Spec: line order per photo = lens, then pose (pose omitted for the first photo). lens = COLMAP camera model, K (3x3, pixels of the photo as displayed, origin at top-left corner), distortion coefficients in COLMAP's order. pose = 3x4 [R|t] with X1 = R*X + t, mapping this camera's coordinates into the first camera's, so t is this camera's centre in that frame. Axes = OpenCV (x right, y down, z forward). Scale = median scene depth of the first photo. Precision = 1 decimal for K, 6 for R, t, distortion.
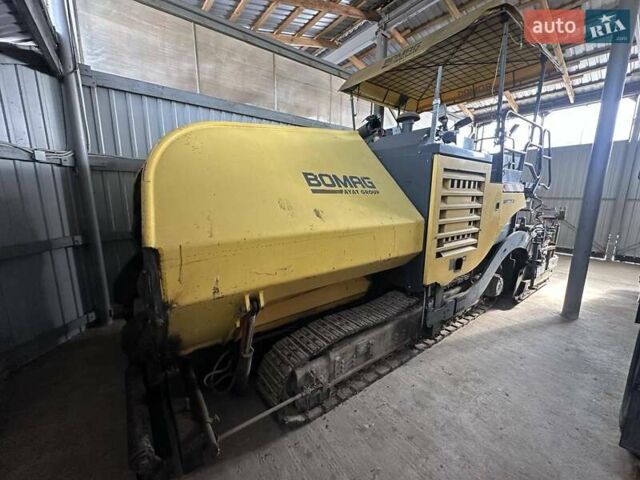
lens RADIAL K [[255.1, 0, 318.9], [0, 255.1, 240.4], [0, 0, 1]] dist [-0.000221, -0.000026]
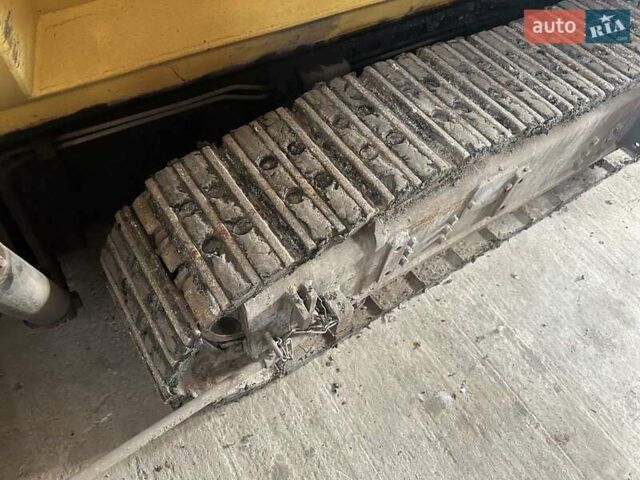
lens RADIAL K [[459.7, 0, 318.5], [0, 459.7, 239.0], [0, 0, 1]] dist [0.001213, -0.003275]
pose [[0.995210, 0.082085, 0.053087, -0.039417], [-0.095710, 0.707656, 0.700044, 0.131721], [0.019896, -0.701772, 0.712123, 0.650874]]
